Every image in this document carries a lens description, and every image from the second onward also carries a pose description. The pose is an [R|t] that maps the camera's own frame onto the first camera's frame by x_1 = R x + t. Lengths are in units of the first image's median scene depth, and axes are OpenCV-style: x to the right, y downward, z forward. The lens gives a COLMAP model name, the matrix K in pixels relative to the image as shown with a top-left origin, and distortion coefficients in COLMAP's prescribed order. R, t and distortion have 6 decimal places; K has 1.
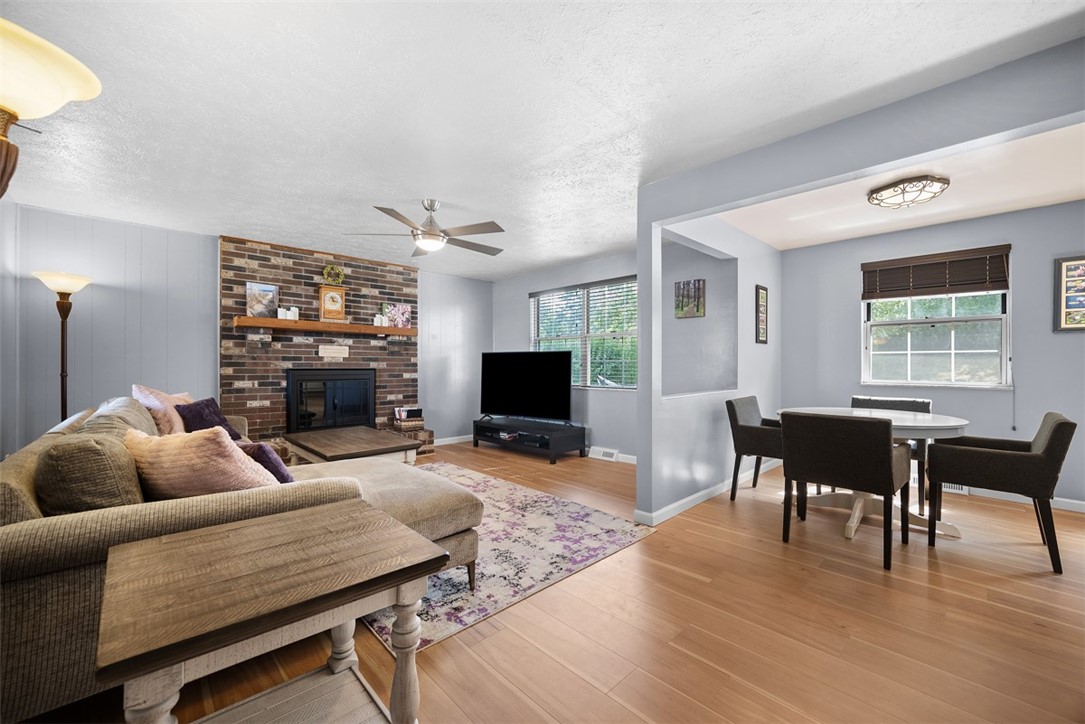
lens RADIAL K [[429.8, 0, 541.6], [0, 429.8, 363.1], [0, 0, 1]] dist [-0.006208, 0.002699]
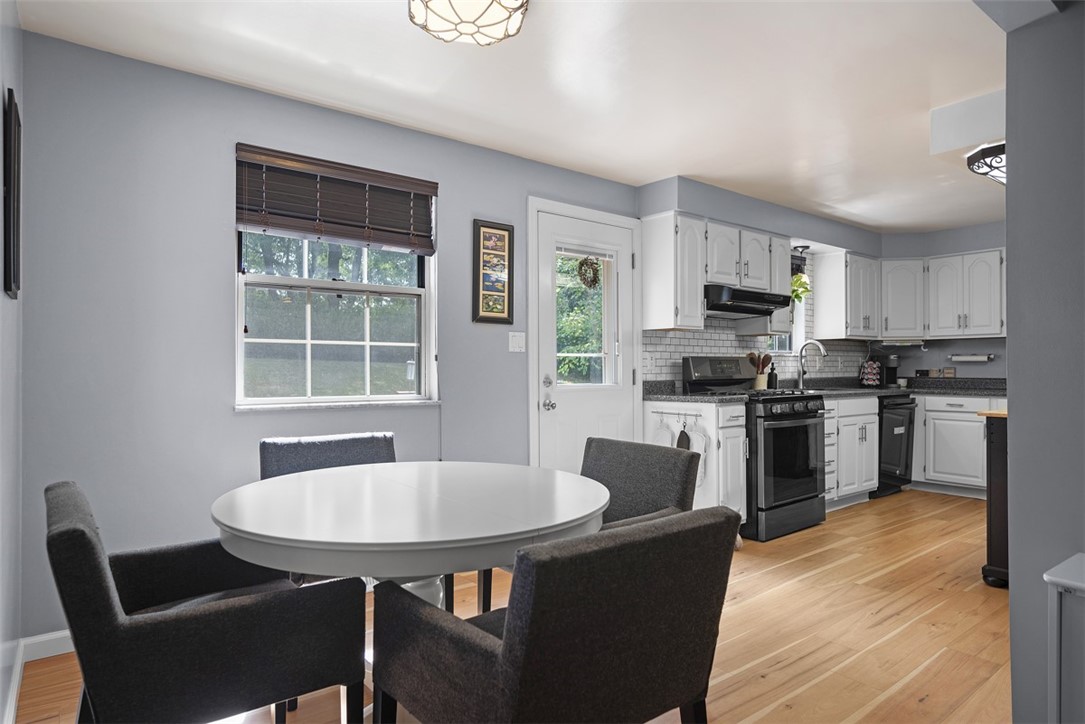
lens RADIAL K [[644.9, 0, 561.6], [0, 644.9, 366.0], [0, 0, 1]] dist [-0.008961, -0.000101]
pose [[0.070637, 0.001219, 0.997501, 0.093379], [-0.005659, 0.999984, -0.000821, 0.002574], [-0.997486, -0.005587, 0.070643, 0.574731]]
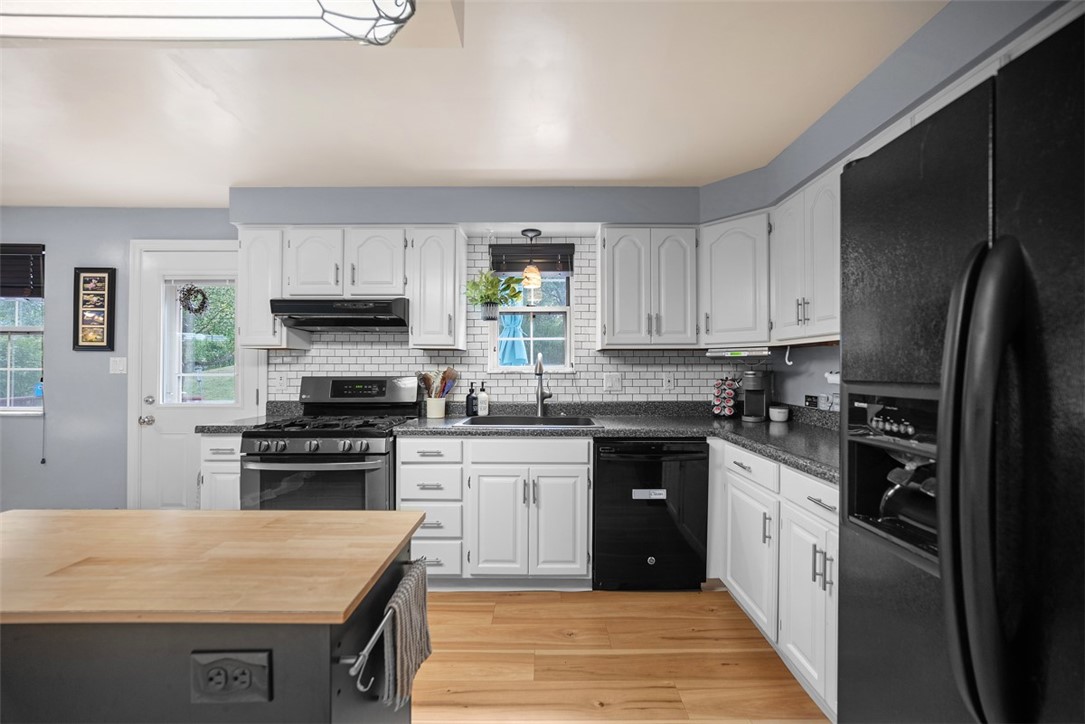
lens RADIAL K [[429.8, 0, 545.1], [0, 429.8, 363.8], [0, 0, 1]] dist [-0.006208, 0.002699]
pose [[0.686159, 0.001393, 0.727450, 0.904343], [-0.003774, 0.999992, 0.001644, -0.035744], [-0.727442, -0.003873, 0.686159, -0.243437]]
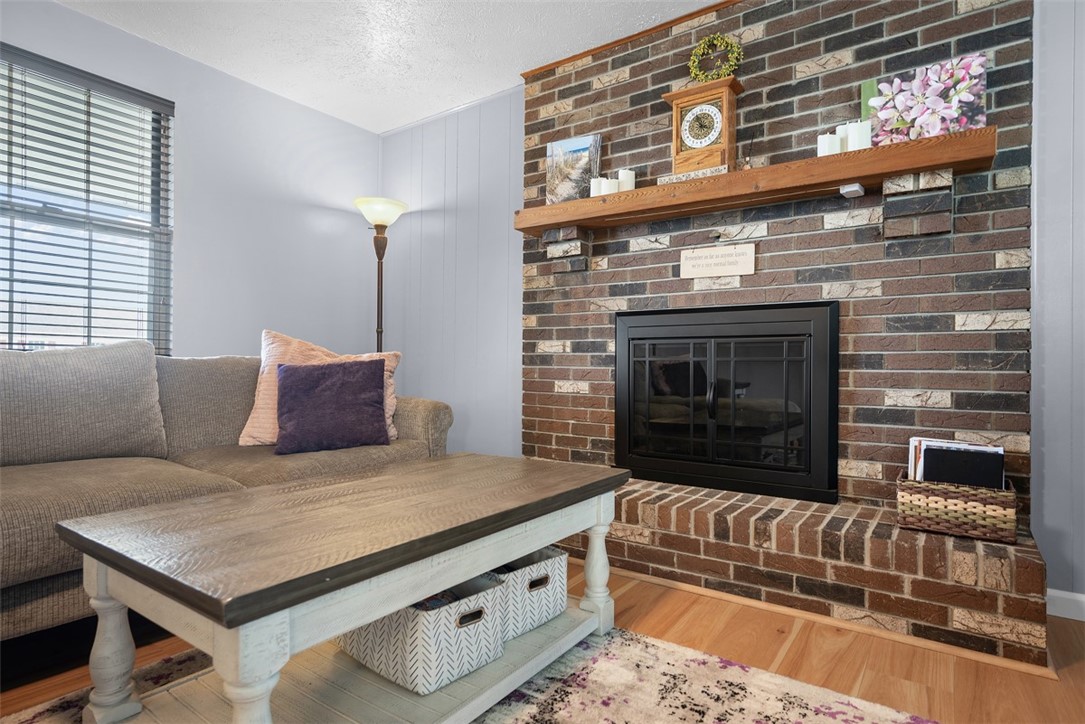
lens RADIAL K [[581.2, 0, 548.9], [0, 581.2, 360.7], [0, 0, 1]] dist [-0.013121, 0.011163]
pose [[0.194933, -0.009623, -0.980769, -0.017827], [0.000779, 0.999953, -0.009656, 0.070777], [0.980816, 0.001118, 0.194932, 0.842110]]
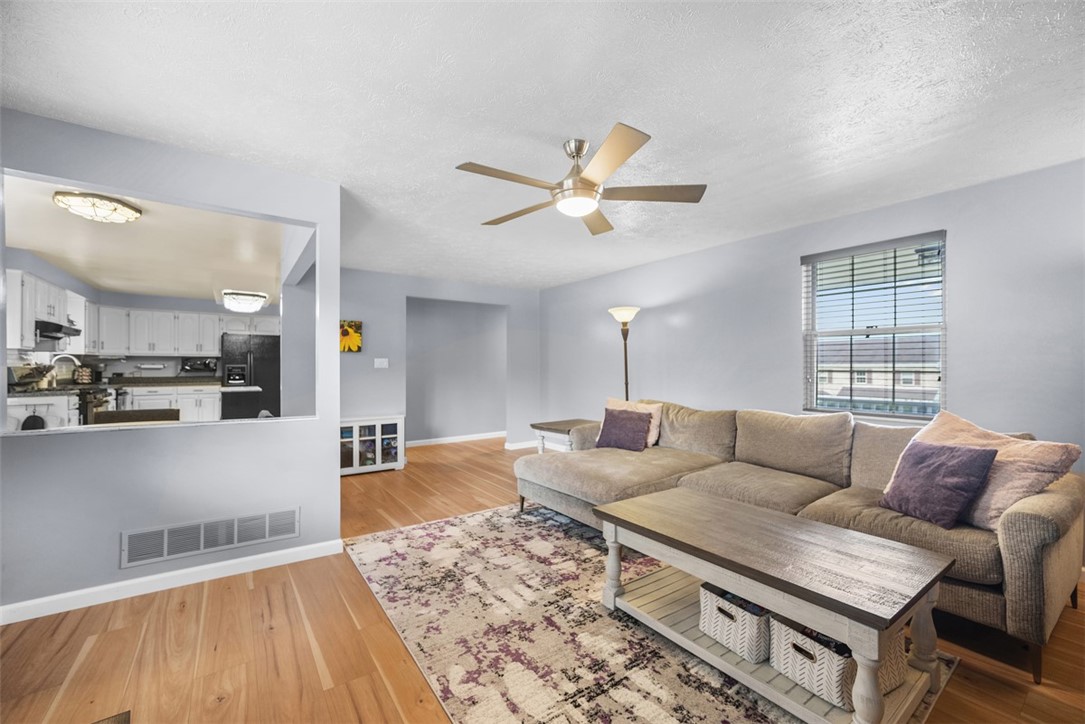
lens RADIAL K [[429.8, 0, 551.3], [0, 429.8, 362.6], [0, 0, 1]] dist [-0.006208, 0.002699]
pose [[-0.993145, -0.003554, 0.116836, -0.225824], [-0.005705, 0.999820, -0.018081, -0.013108], [-0.116751, -0.018624, -0.992987, 1.275431]]
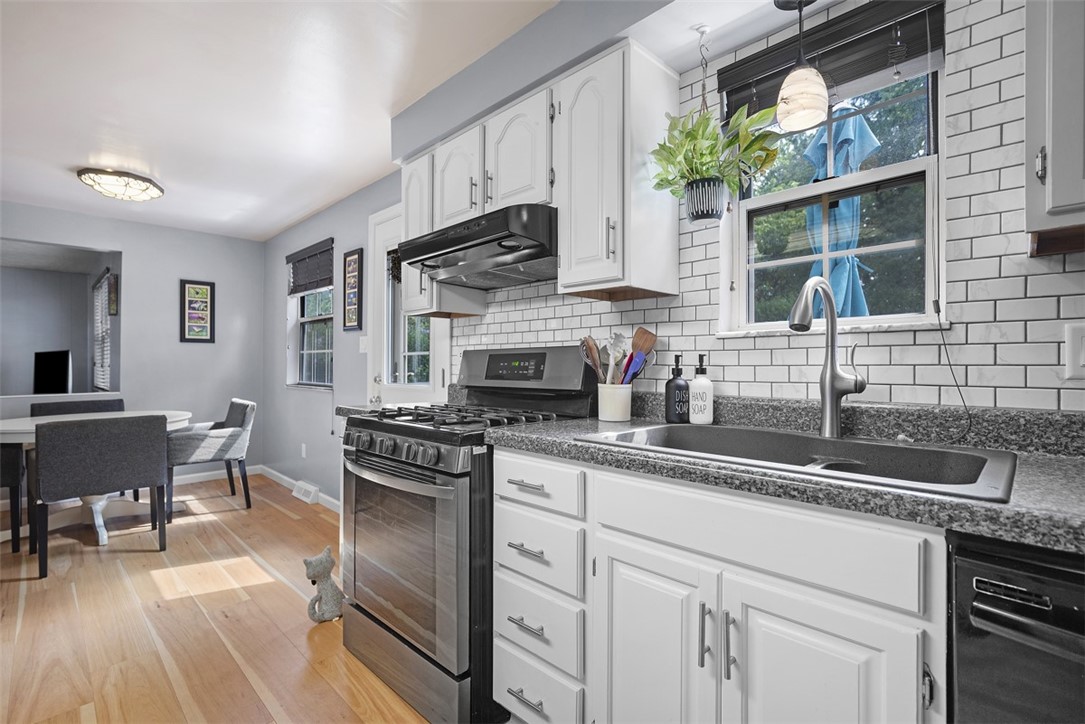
lens RADIAL K [[495.5, 0, 548.8], [0, 495.5, 364.1], [0, 0, 1]] dist [-0.002962, 0.000923]
pose [[0.999437, -0.006270, 0.032969, 1.186909], [0.006037, 0.999956, 0.007168, -0.003568], [-0.033012, -0.006965, 0.999431, -0.089477]]
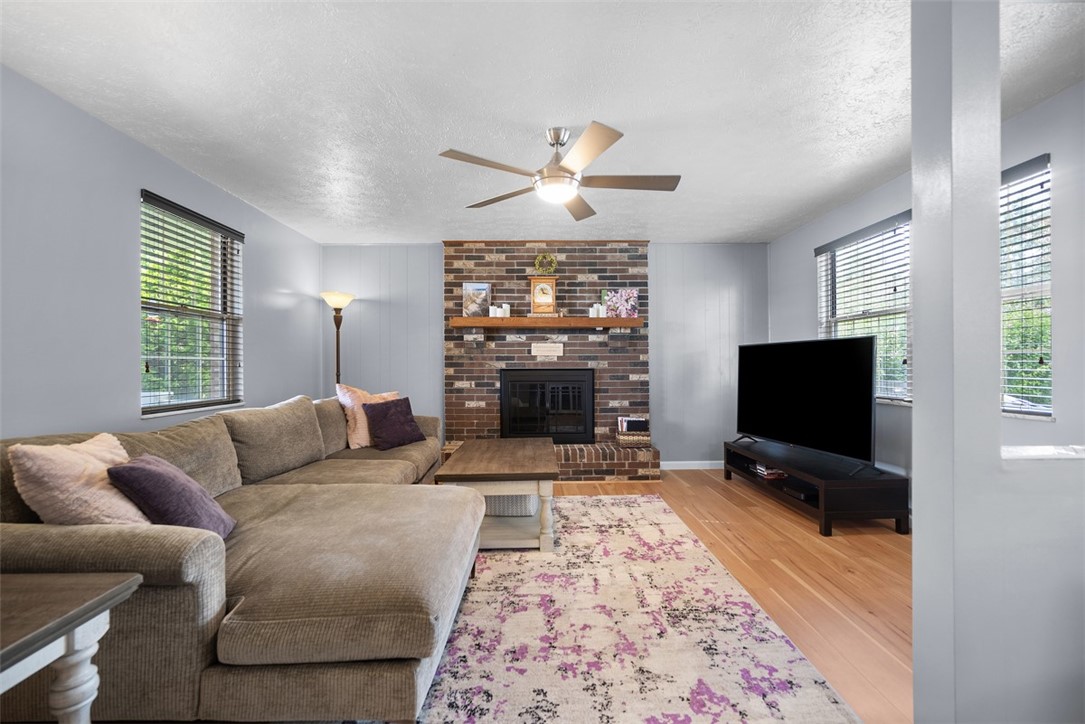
lens RADIAL K [[458.4, 0, 549.2], [0, 458.4, 361.3], [0, 0, 1]] dist [-0.004899, 0.000449]
pose [[0.740673, -0.012787, -0.671744, 0.177396], [0.011413, 0.999914, -0.006450, 0.003999], [0.671768, -0.002890, 0.740756, 0.329032]]
